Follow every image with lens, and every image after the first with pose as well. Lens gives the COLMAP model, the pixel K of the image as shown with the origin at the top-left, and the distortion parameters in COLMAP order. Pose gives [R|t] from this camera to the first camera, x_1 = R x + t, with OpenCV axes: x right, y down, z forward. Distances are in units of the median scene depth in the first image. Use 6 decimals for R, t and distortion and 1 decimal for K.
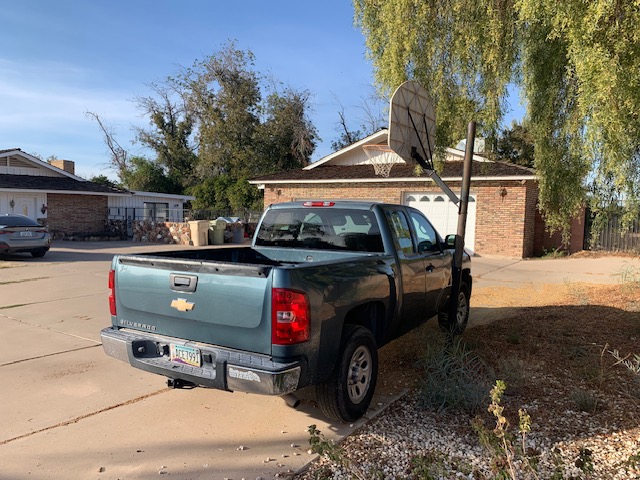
lens RADIAL K [[497.1, 0, 320.0], [0, 497.1, 240.0], [0, 0, 1]] dist [-0.000210, 0.000399]
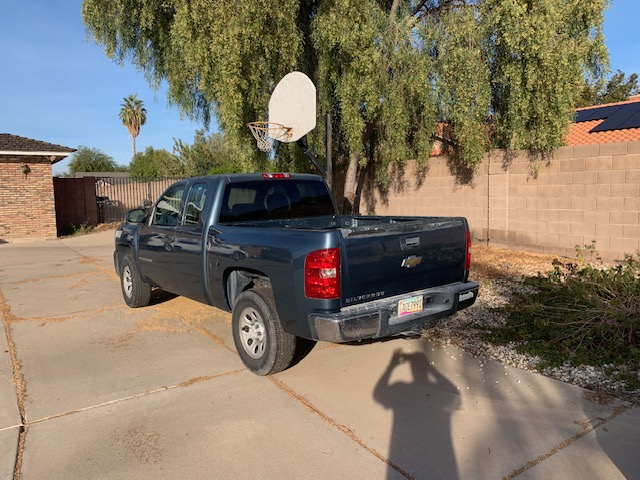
lens RADIAL K [[504.4, 0, 316.2], [0, 504.4, 238.9], [0, 0, 1]] dist [0.001787, 0.001052]
pose [[0.387562, -0.123271, 0.913564, -0.293267], [0.086637, 0.991503, 0.097034, -0.012241], [-0.917763, 0.041542, 0.394949, 0.147733]]
